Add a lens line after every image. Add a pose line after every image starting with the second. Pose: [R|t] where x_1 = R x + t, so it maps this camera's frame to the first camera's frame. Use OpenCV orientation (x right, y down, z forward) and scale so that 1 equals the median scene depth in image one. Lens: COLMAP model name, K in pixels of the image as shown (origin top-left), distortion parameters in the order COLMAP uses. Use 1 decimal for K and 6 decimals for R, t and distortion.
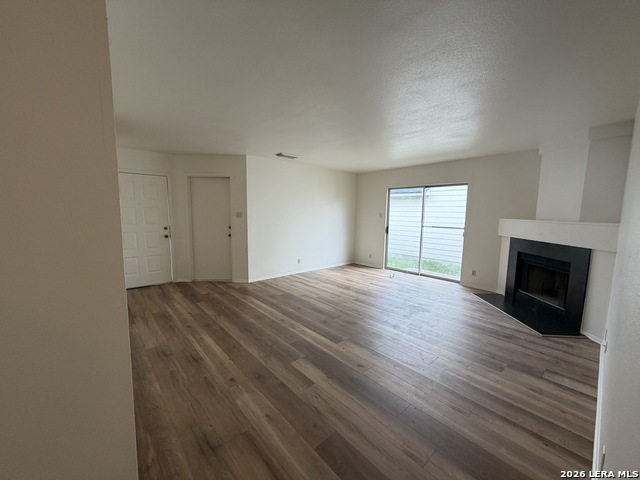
lens RADIAL K [[255.7, 0, 313.0], [0, 255.7, 239.1], [0, 0, 1]] dist [0.001175, 0.000359]
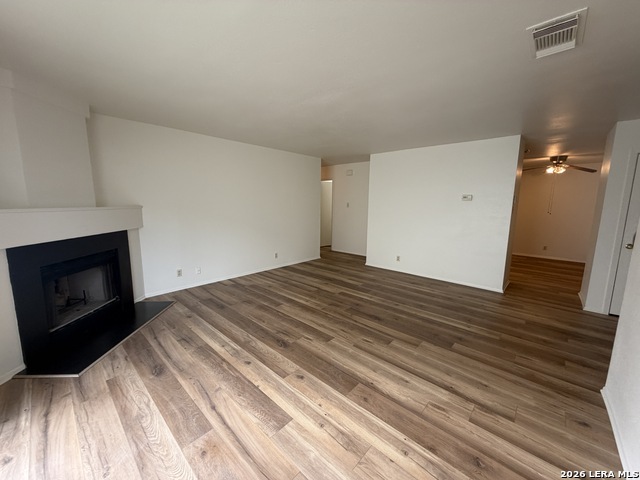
lens RADIAL K [[255.7, 0, 320.4], [0, 255.7, 240.3], [0, 0, 1]] dist [0.001175, 0.000359]
pose [[-0.990990, -0.005443, -0.133826, 0.338000], [-0.039332, 0.966947, 0.251924, -0.200369], [0.128032, 0.254917, -0.958449, 1.885720]]
